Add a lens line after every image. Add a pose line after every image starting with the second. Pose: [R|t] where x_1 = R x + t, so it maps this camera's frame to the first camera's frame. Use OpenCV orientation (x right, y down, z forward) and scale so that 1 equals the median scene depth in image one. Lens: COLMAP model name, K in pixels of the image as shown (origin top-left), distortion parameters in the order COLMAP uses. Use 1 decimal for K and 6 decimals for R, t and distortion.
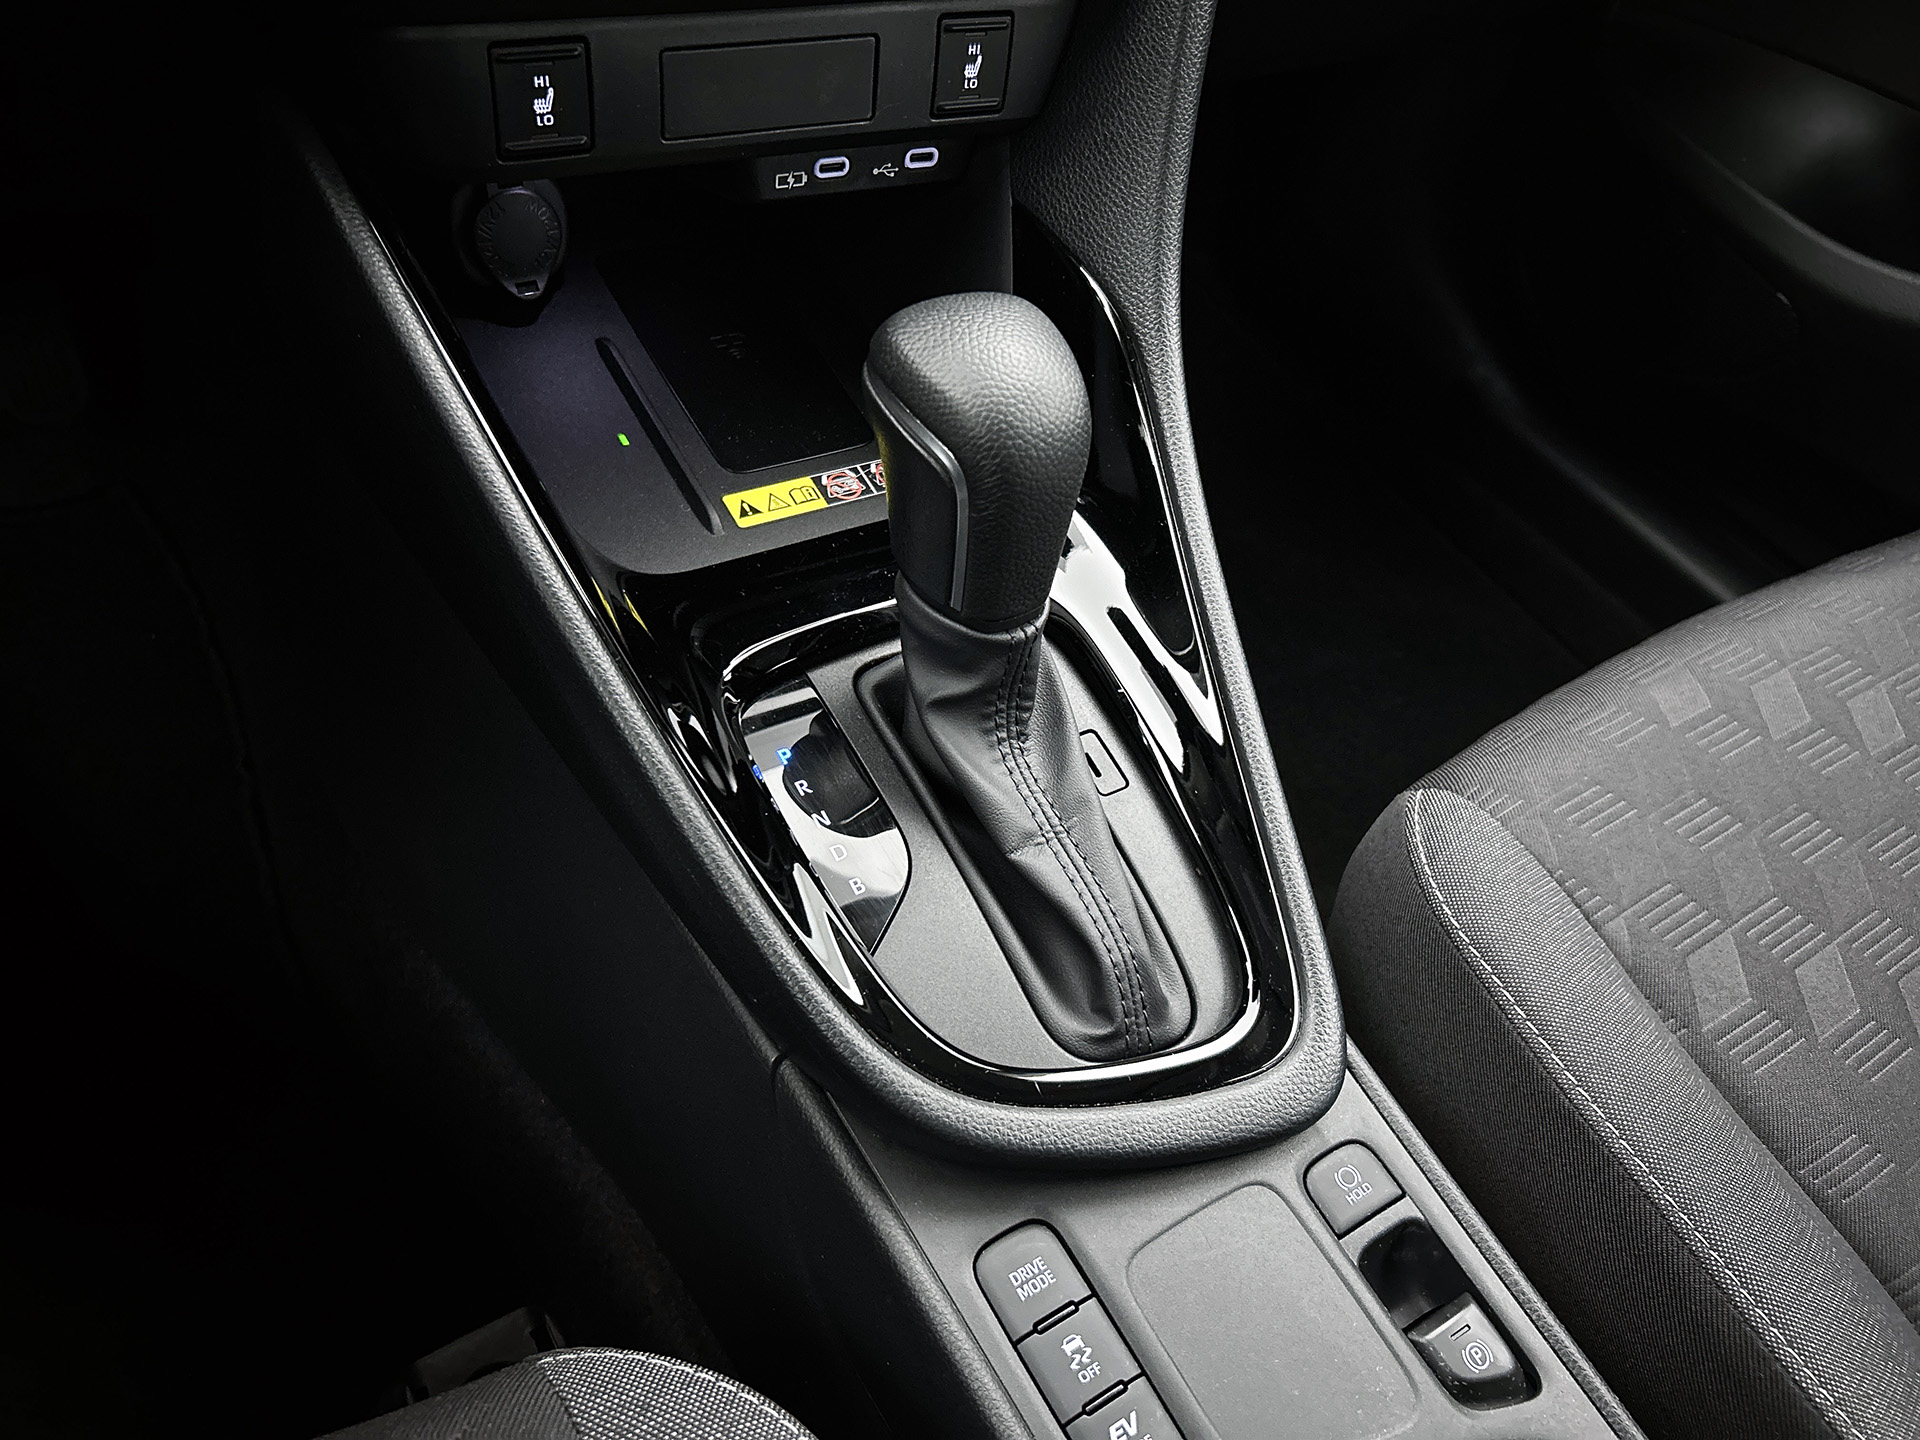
lens RADIAL K [[1464.5, 0, 971.7], [0, 1464.5, 724.7], [0, 0, 1]] dist [0.059400, -0.063596]
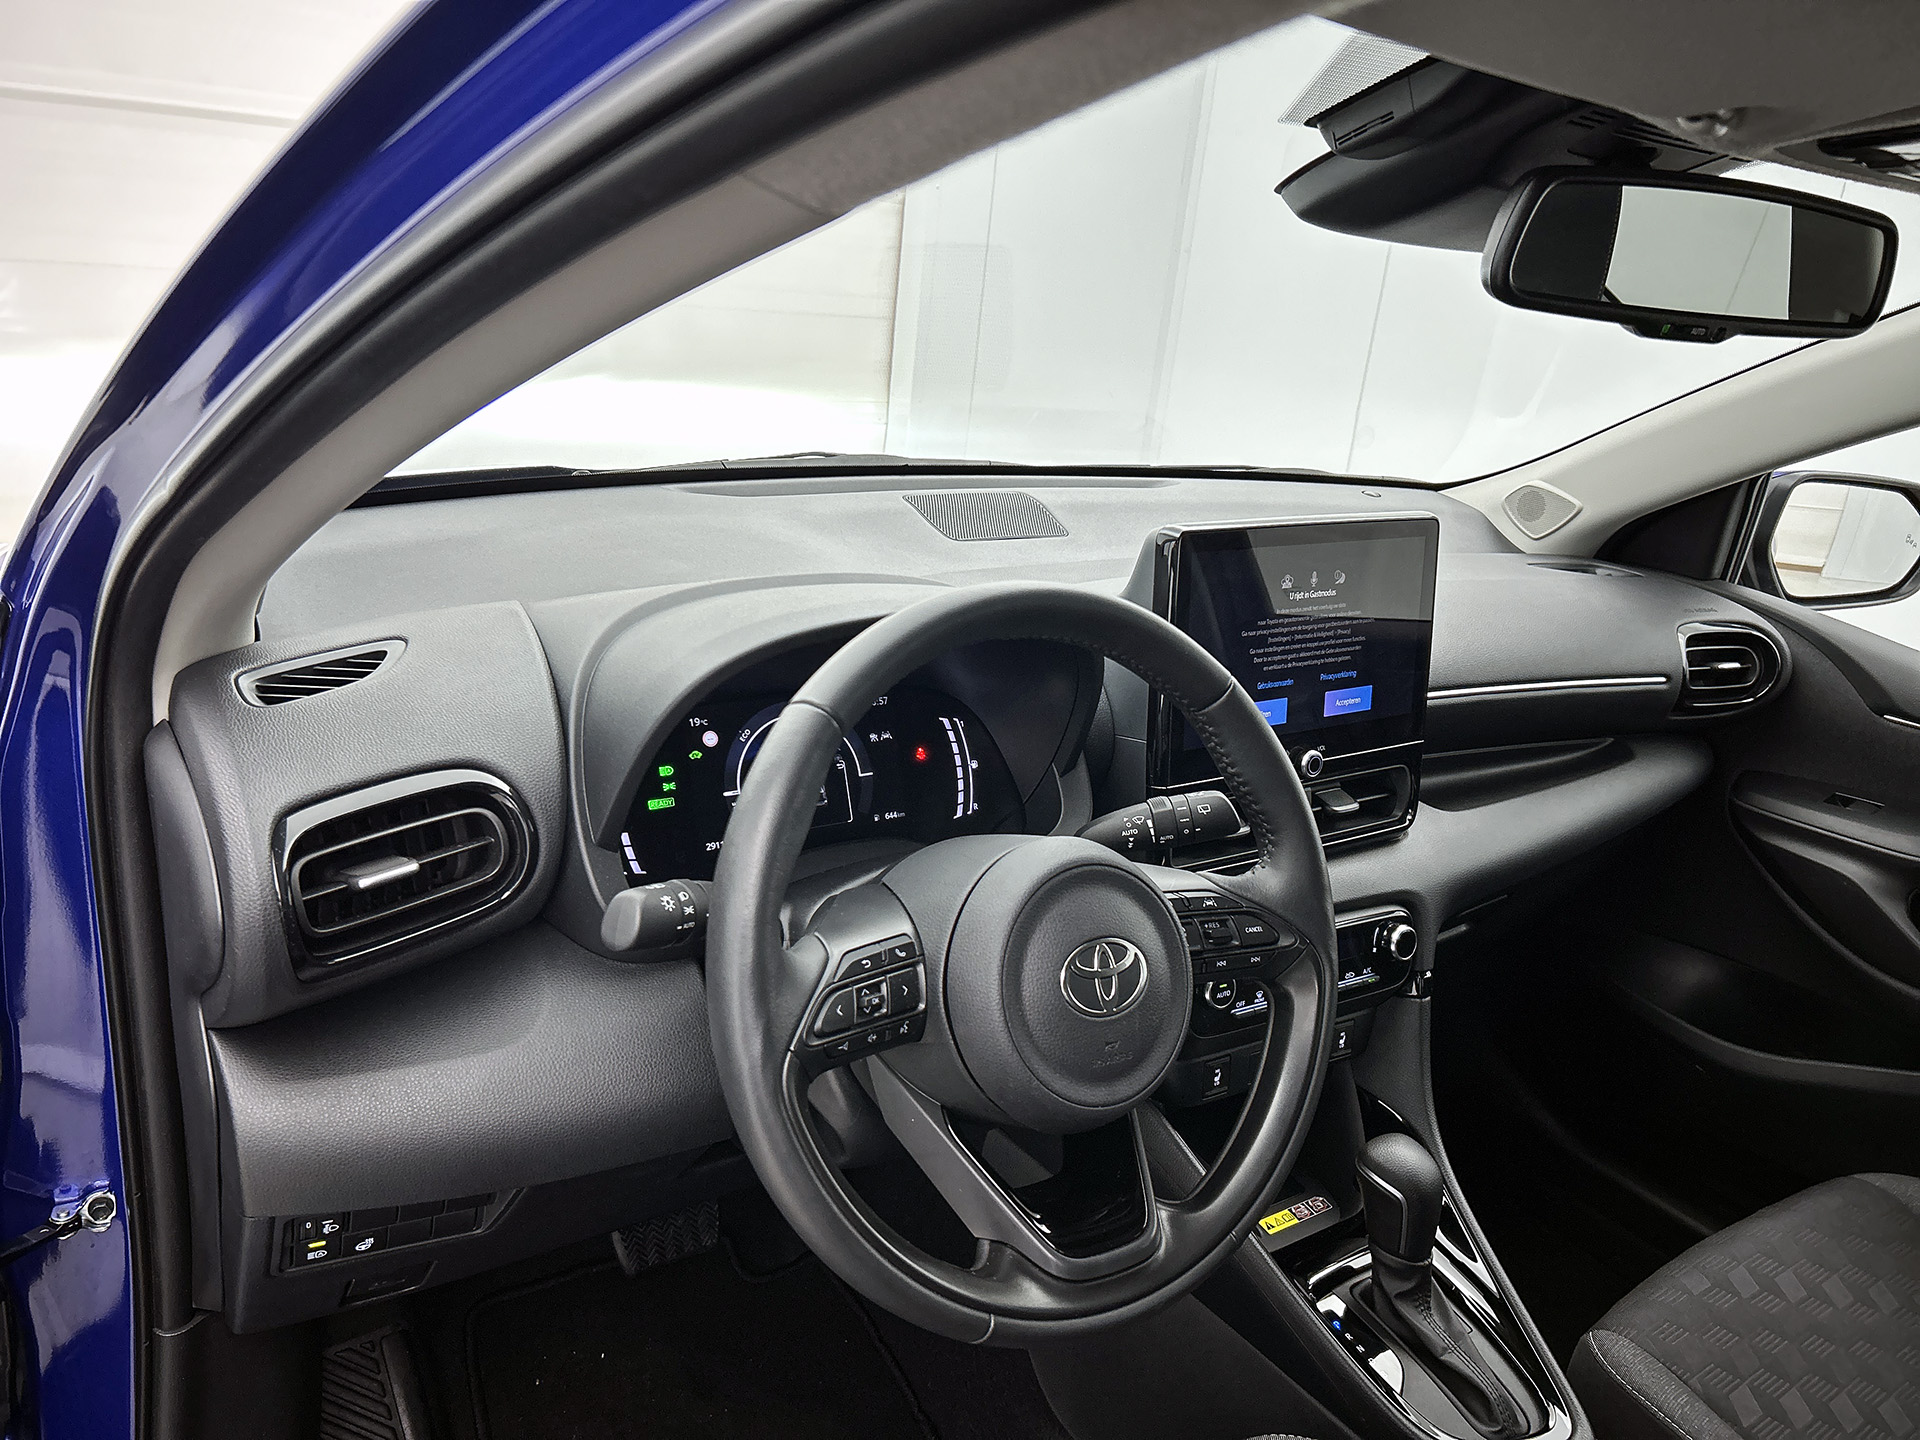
lens RADIAL K [[1464.5, 0, 991.4], [0, 1464.5, 715.2], [0, 0, 1]] dist [0.059400, -0.063596]
pose [[0.995969, -0.085299, 0.027763, -0.604700], [0.088182, 0.874242, -0.477415, 0.229444], [0.016451, 0.477938, 0.878239, -1.487056]]
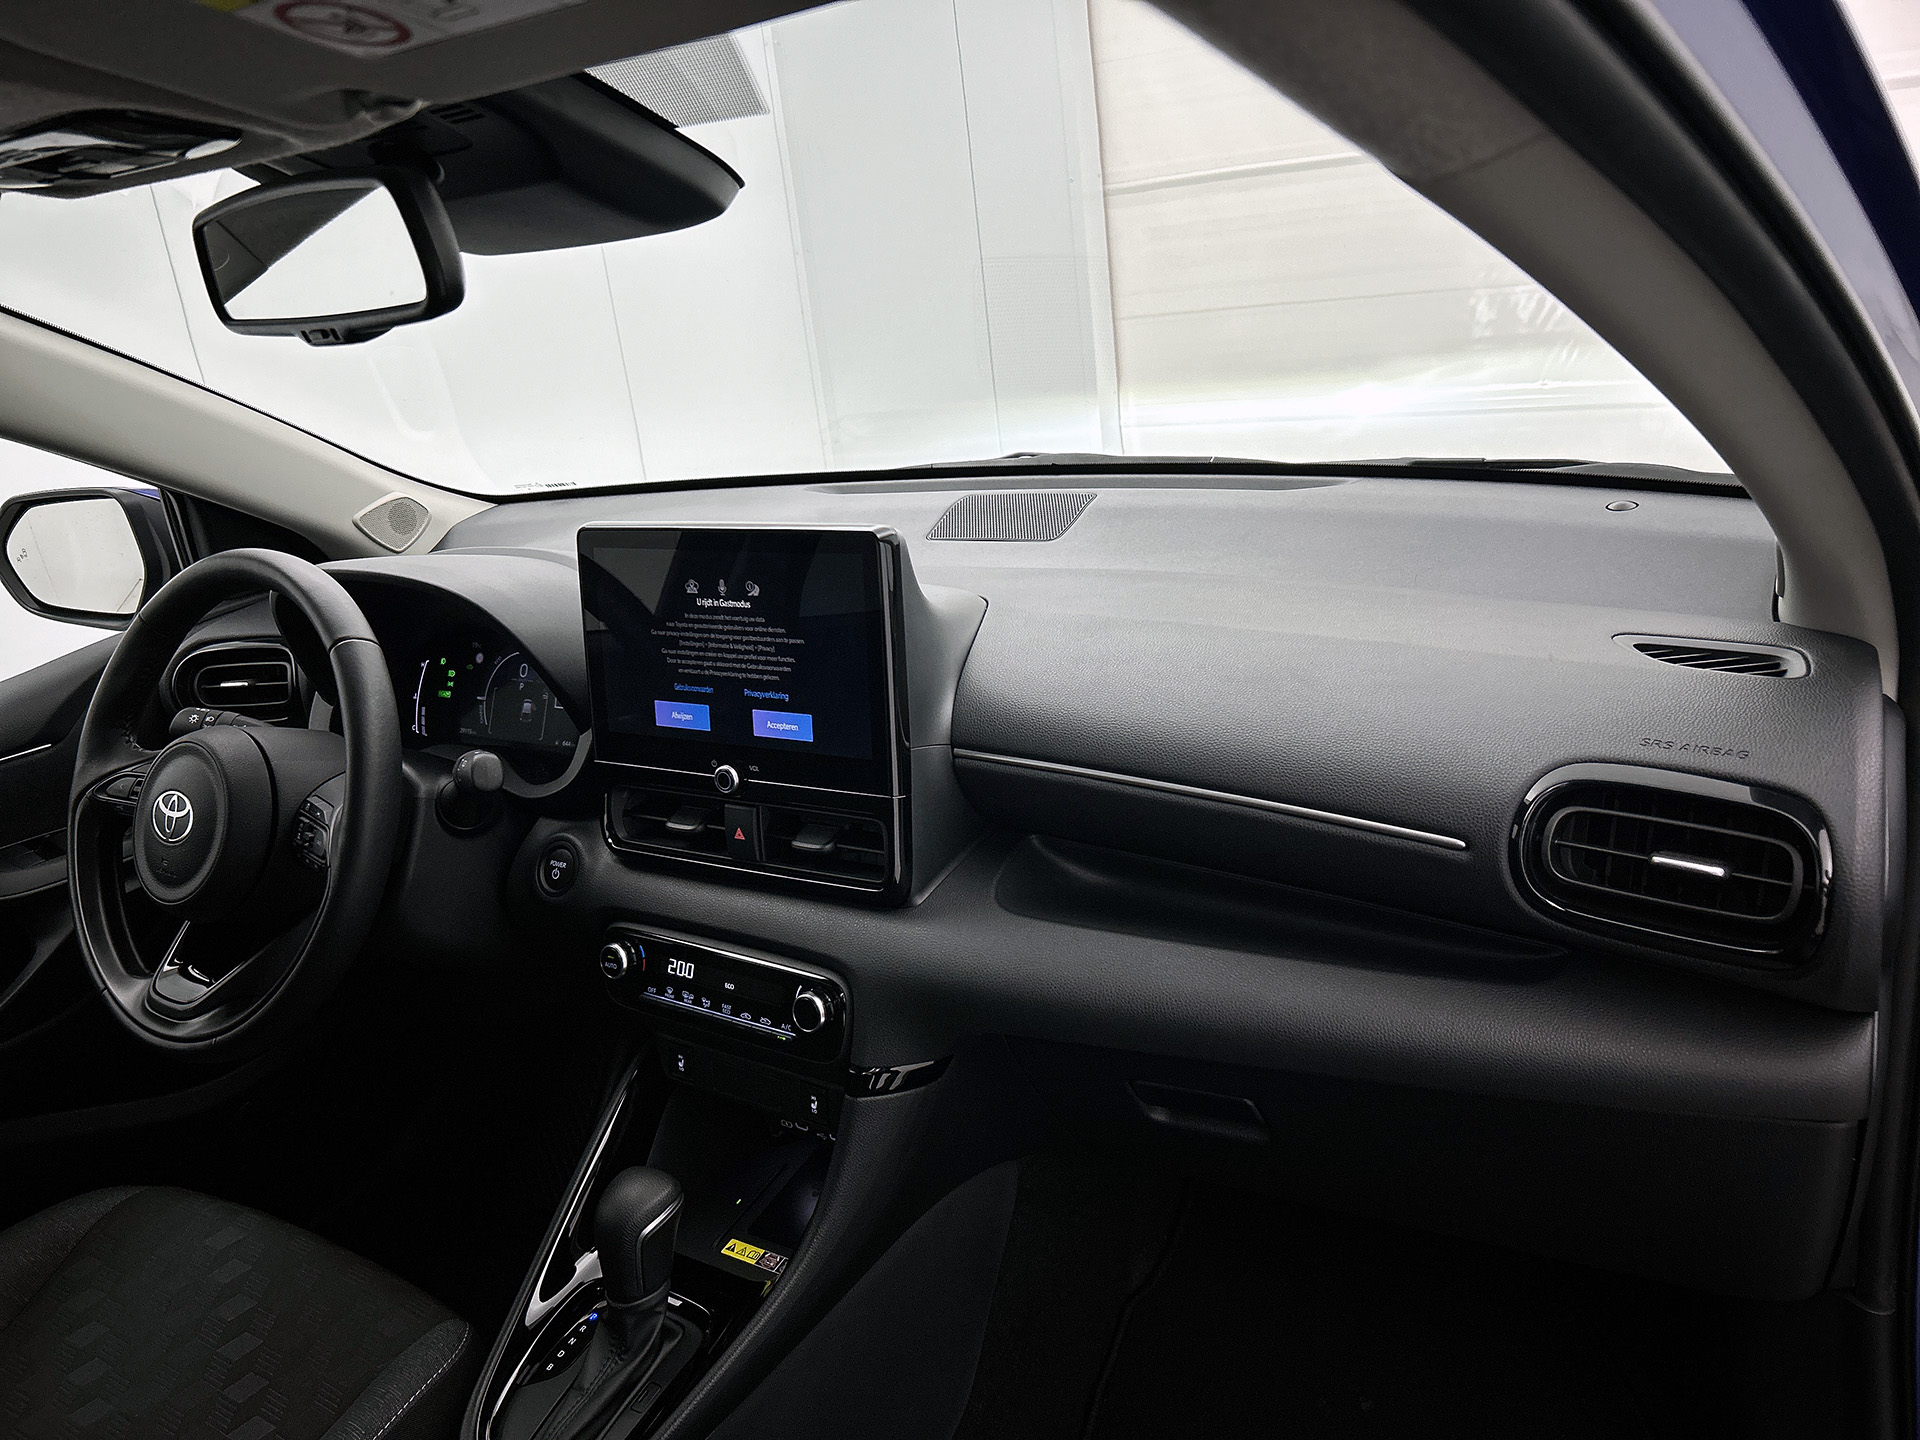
lens RADIAL K [[1464.5, 0, 962.7], [0, 1464.5, 694.4], [0, 0, 1]] dist [0.059400, -0.063596]
pose [[0.412465, 0.060895, -0.908936, 2.075261], [-0.535202, 0.823609, -0.187690, -0.632874], [0.737178, 0.563879, 0.372301, -0.064333]]
